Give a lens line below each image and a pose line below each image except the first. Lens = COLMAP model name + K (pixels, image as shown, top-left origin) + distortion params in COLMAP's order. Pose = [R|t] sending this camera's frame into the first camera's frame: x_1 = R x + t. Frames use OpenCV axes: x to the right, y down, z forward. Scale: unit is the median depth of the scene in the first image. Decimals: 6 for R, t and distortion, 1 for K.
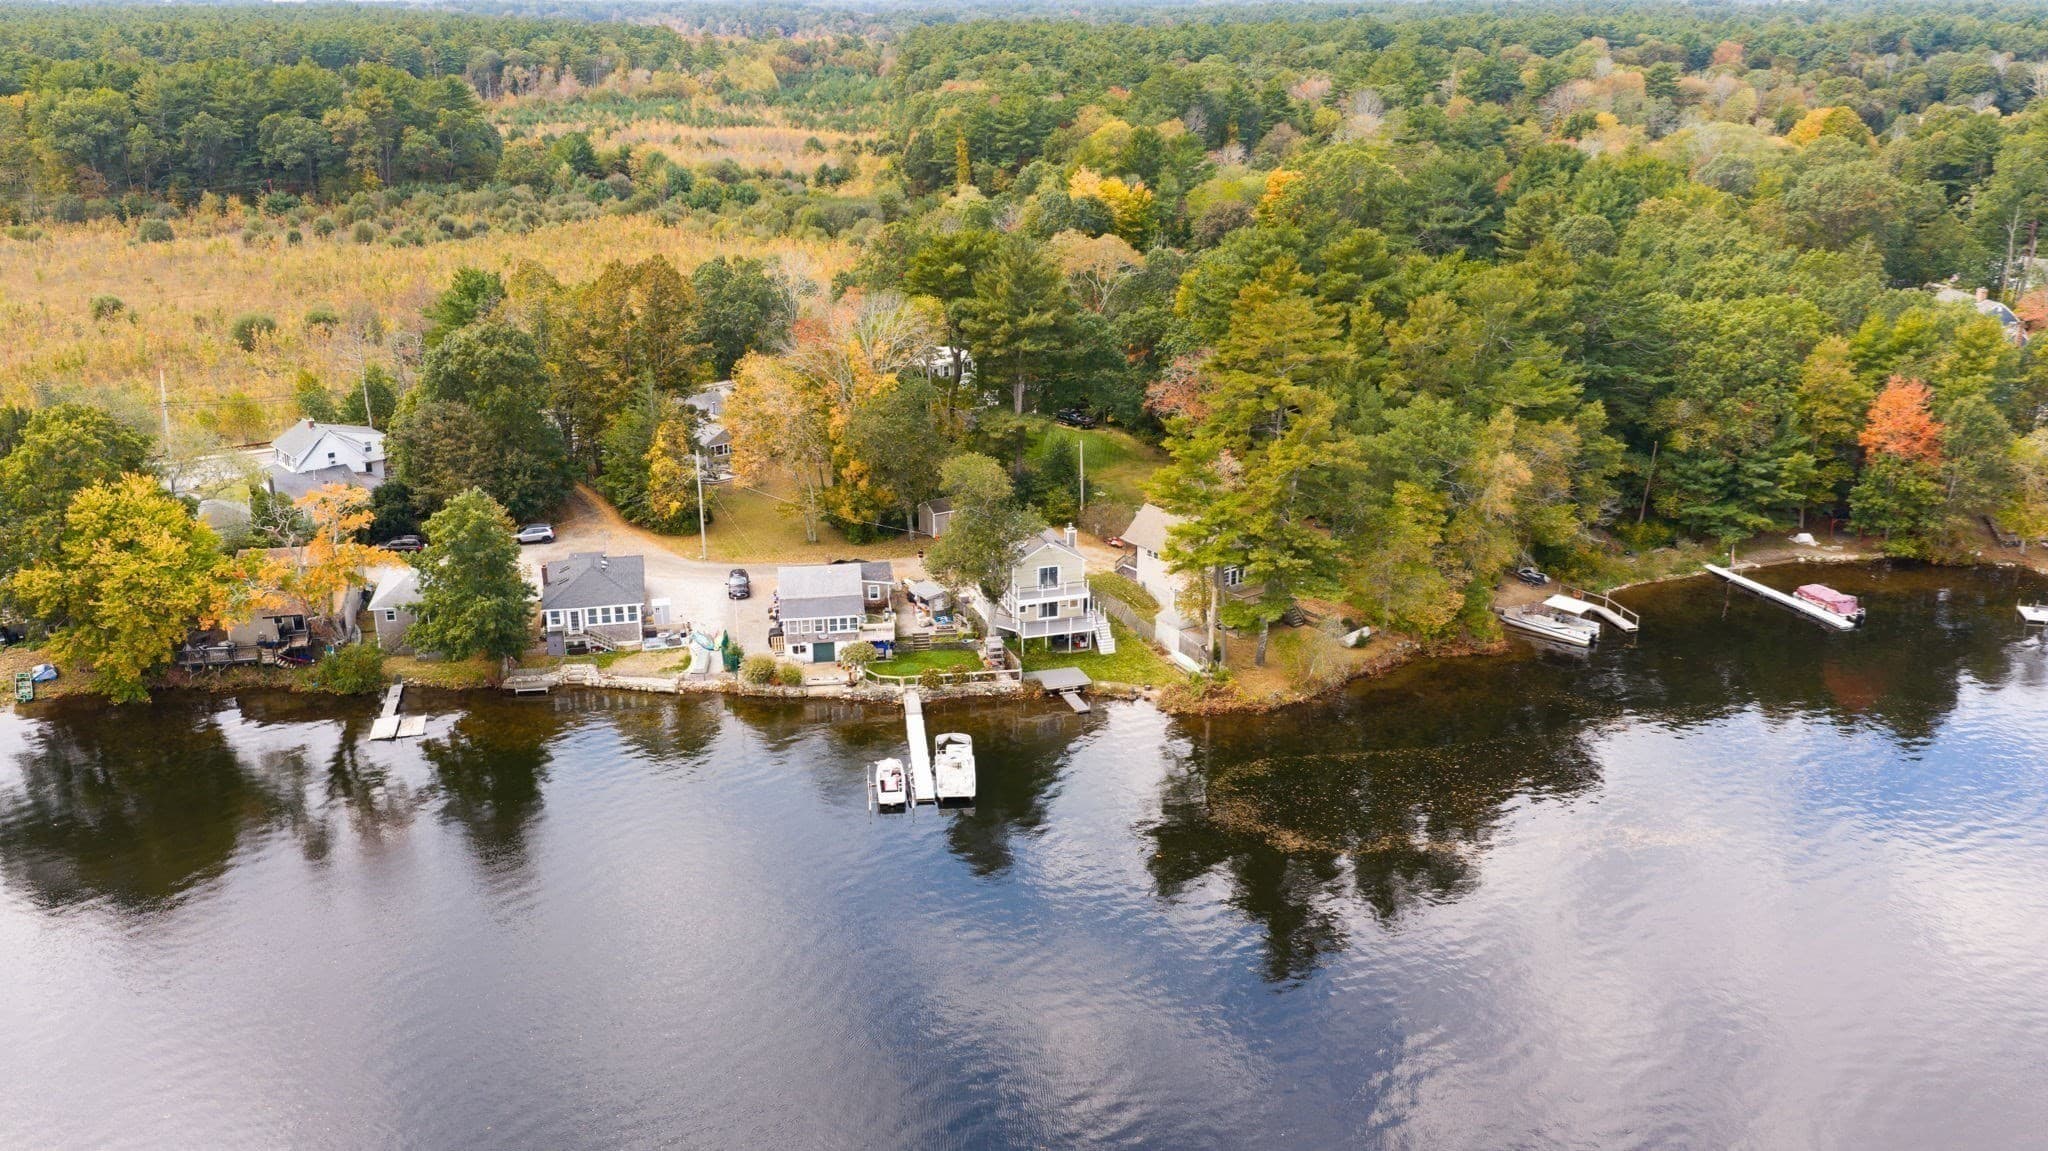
lens RADIAL K [[1687.7, 0, 1031.8], [0, 1687.7, 578.8], [0, 0, 1]] dist [0.028801, -0.063688]
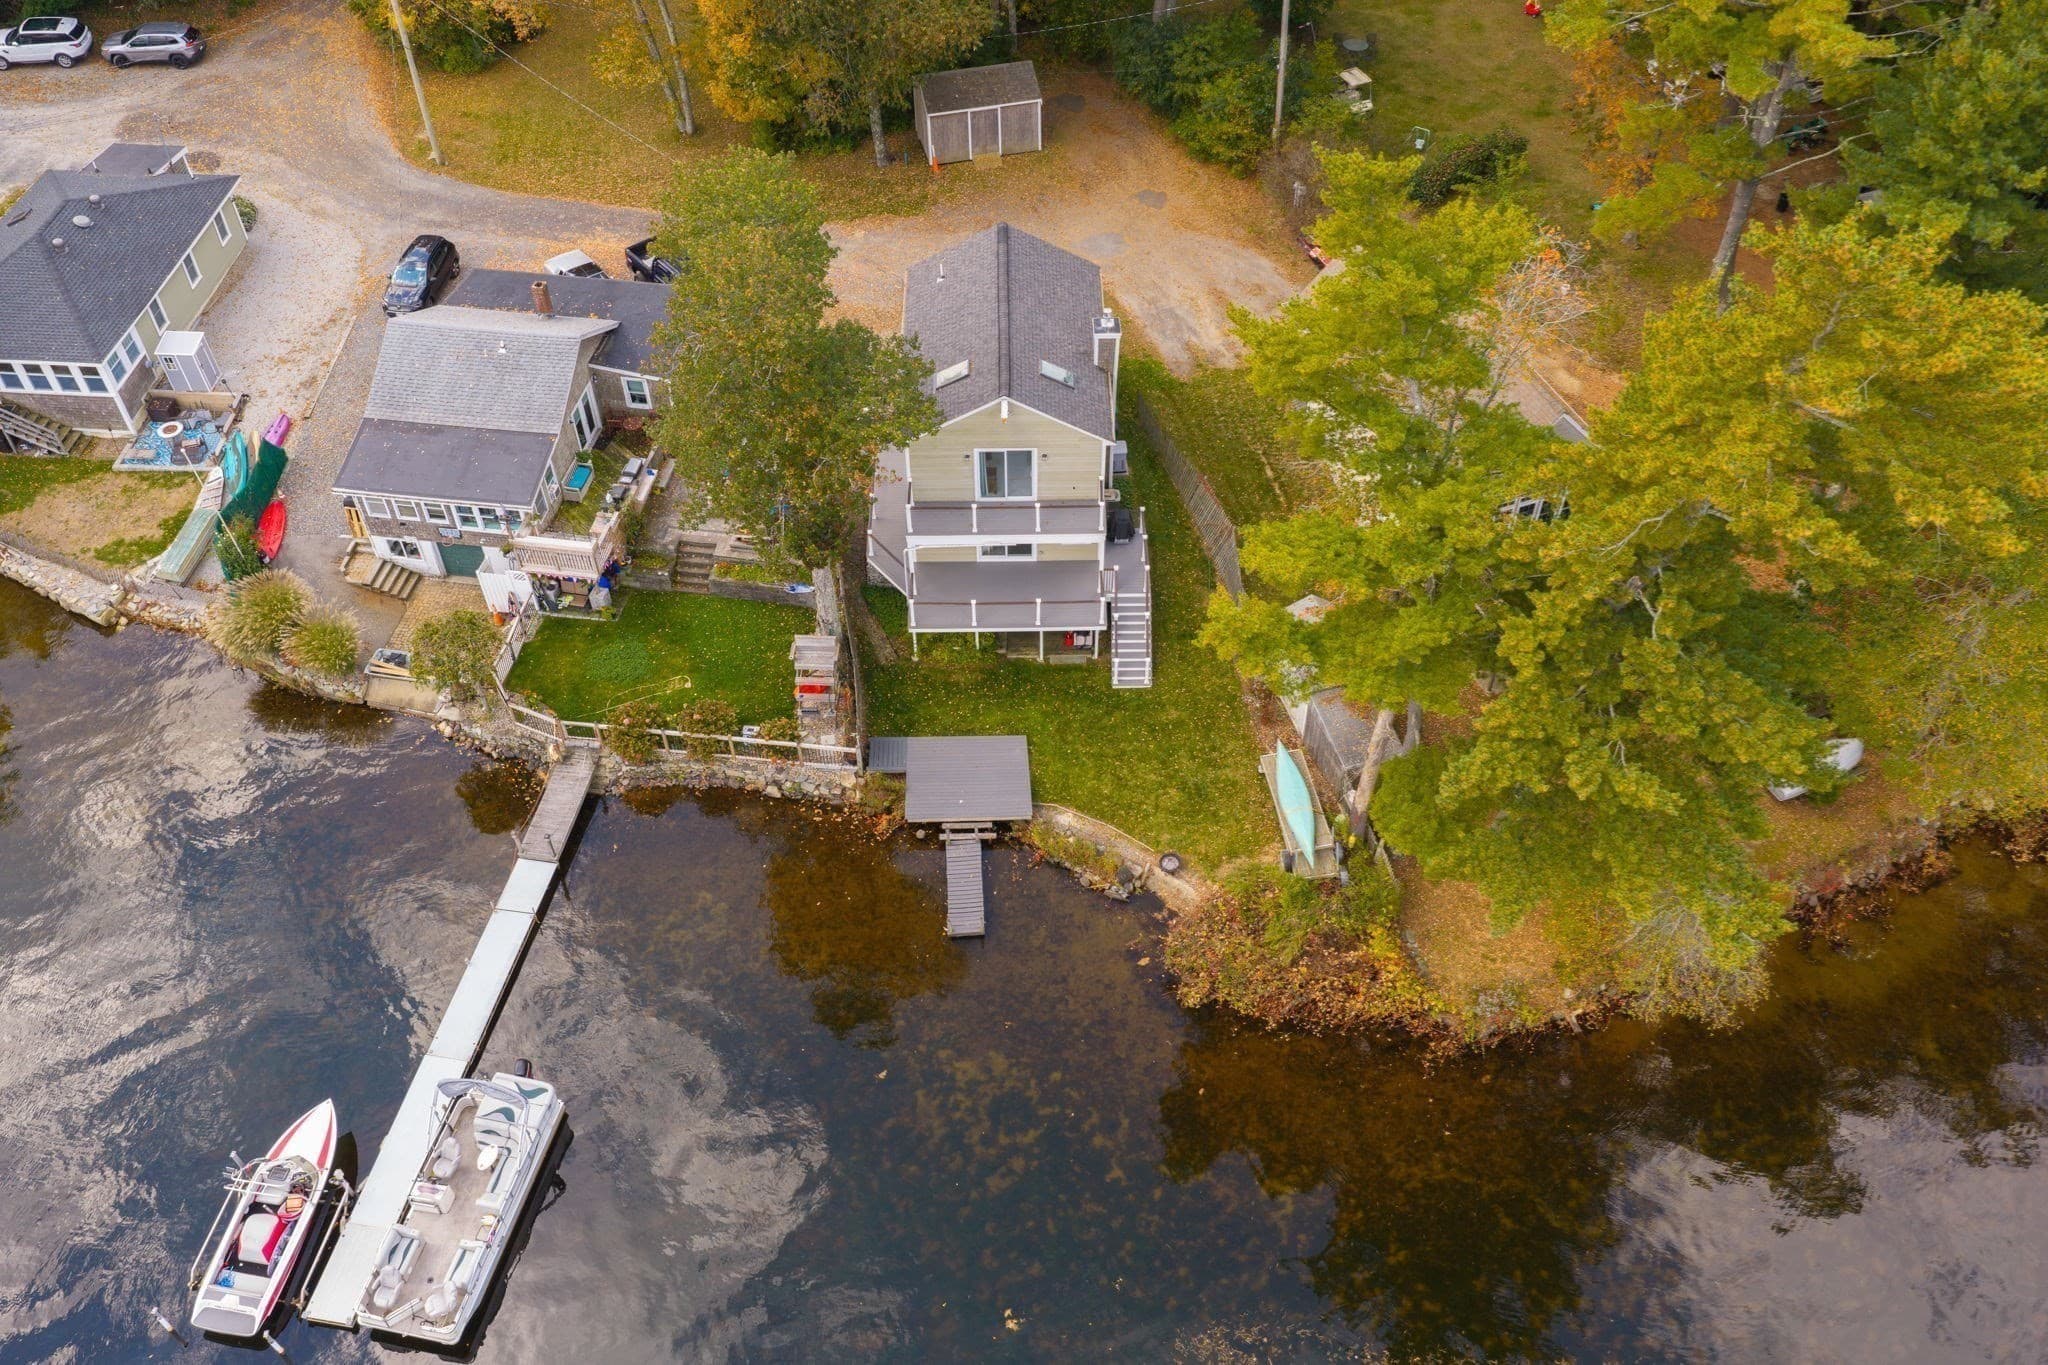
lens RADIAL K [[1709.0, 0, 1024.0], [0, 1709.0, 682.5], [0, 0, 1]] dist [0.001552, -0.016699]
pose [[0.956634, 0.207910, -0.204019, 0.101059], [-0.088619, 0.874924, 0.476082, -0.141700], [0.277484, -0.437357, 0.855408, 0.649588]]
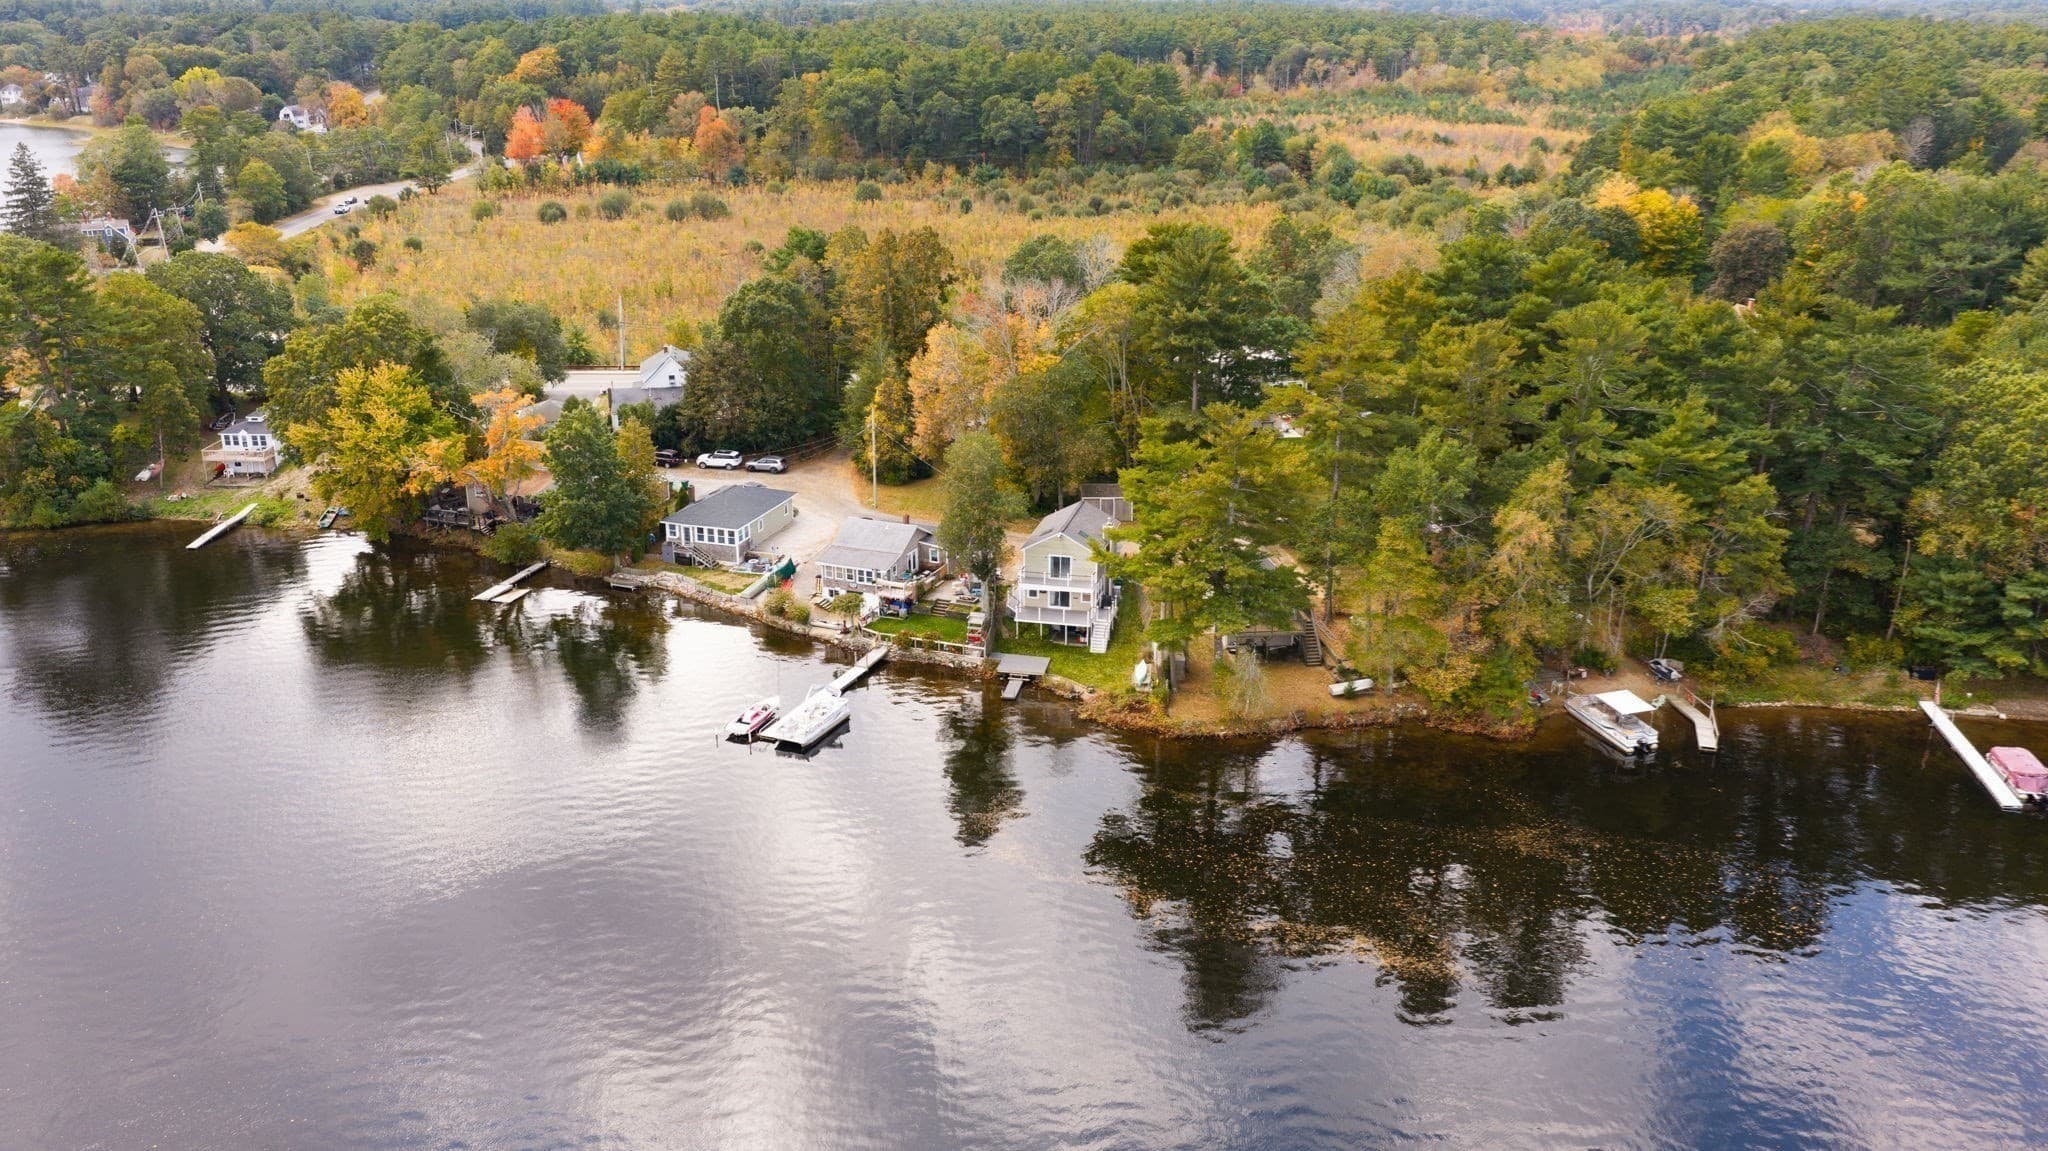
lens RADIAL K [[1687.7, 0, 1031.8], [0, 1687.7, 578.8], [0, 0, 1]] dist [0.028801, -0.063688]
pose [[0.859589, 0.166935, -0.482948, 0.475923], [-0.166005, 0.985096, 0.045038, -0.035675], [0.483268, 0.041458, 0.874490, 0.119091]]
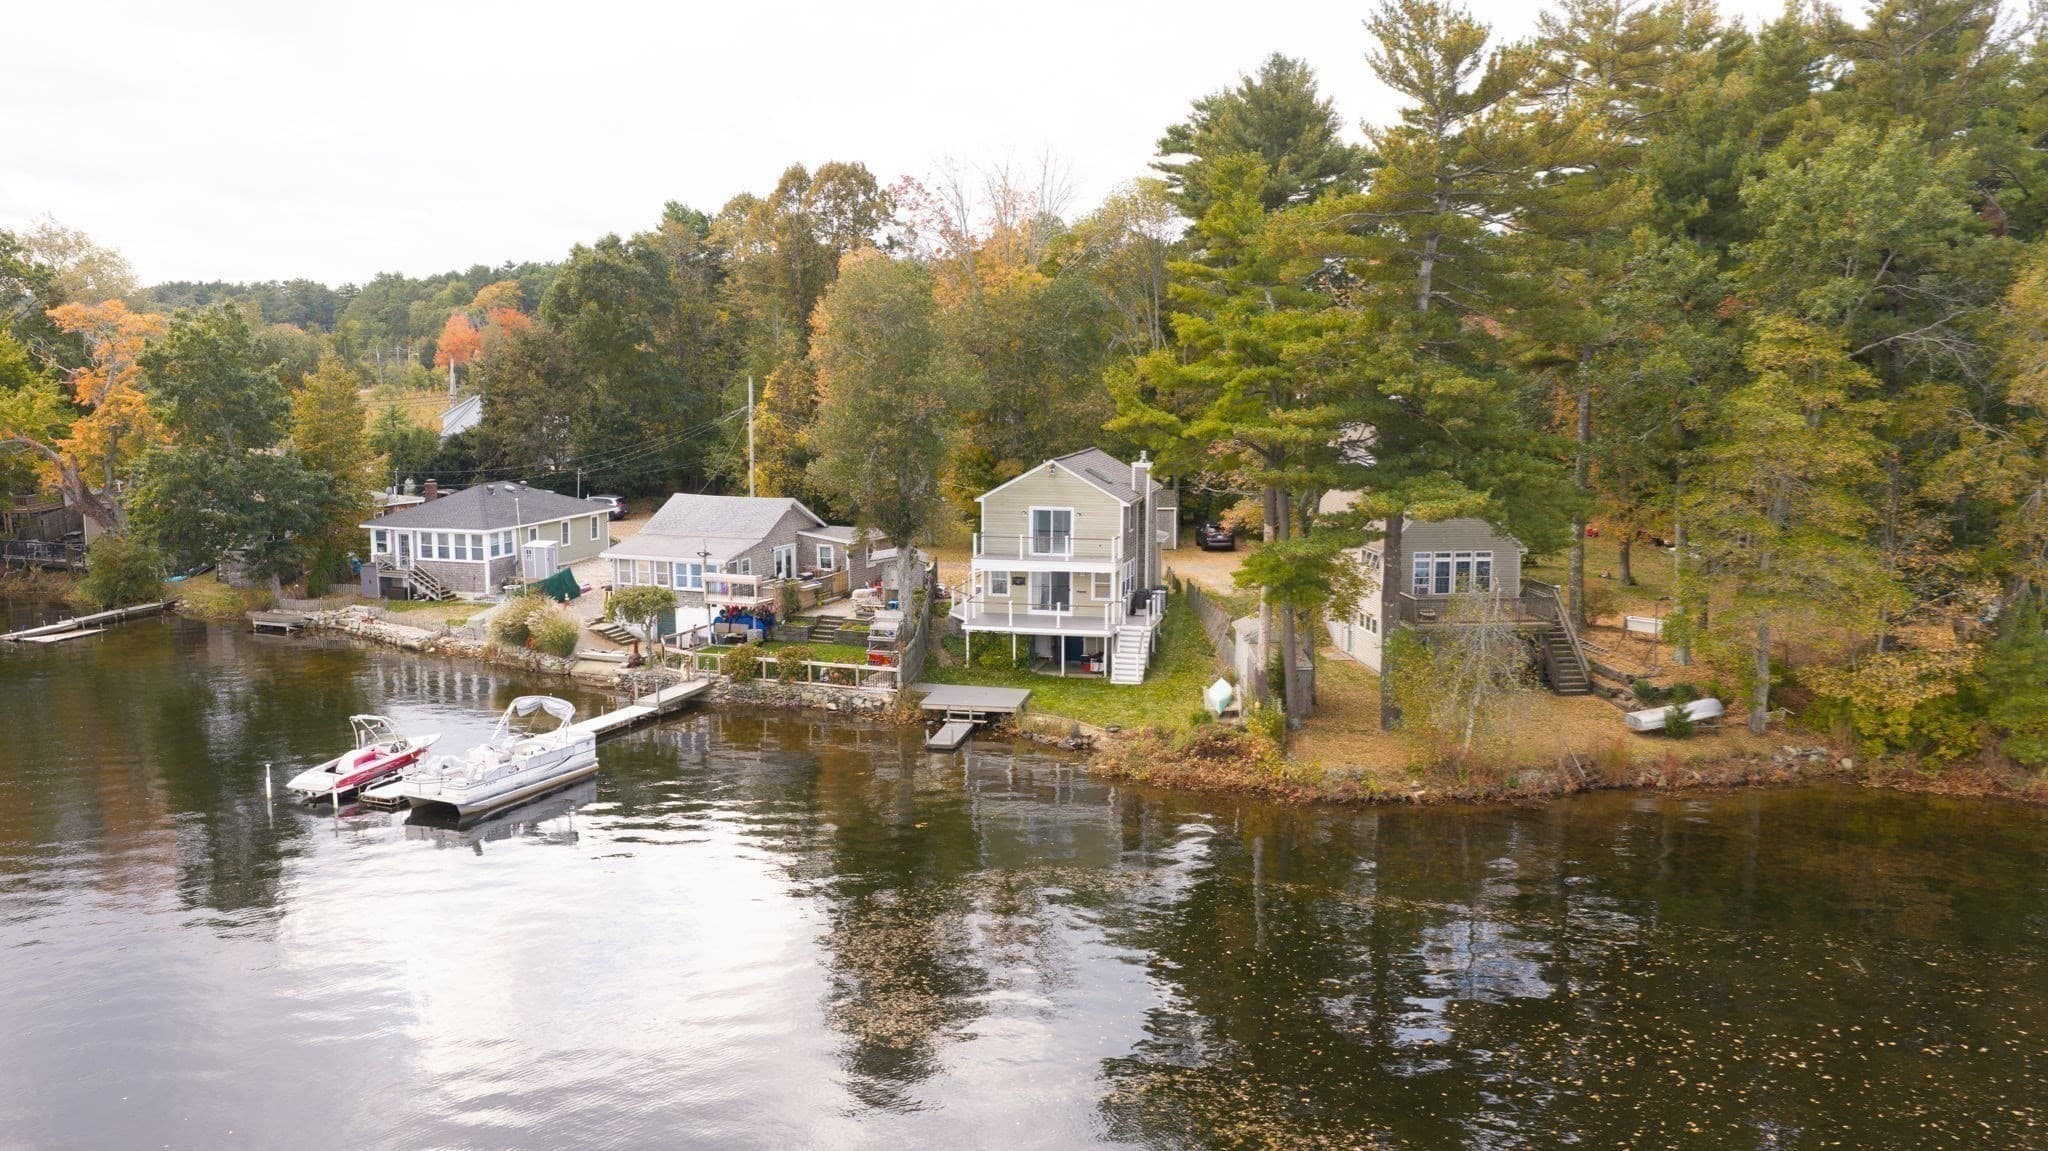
lens RADIAL K [[1687.7, 0, 1031.8], [0, 1687.7, 578.8], [0, 0, 1]] dist [0.028801, -0.063688]
pose [[0.858780, 0.071230, -0.507368, 0.267031], [-0.167869, 0.974743, -0.147294, 0.090542], [0.484062, 0.211664, 0.849048, 0.557732]]
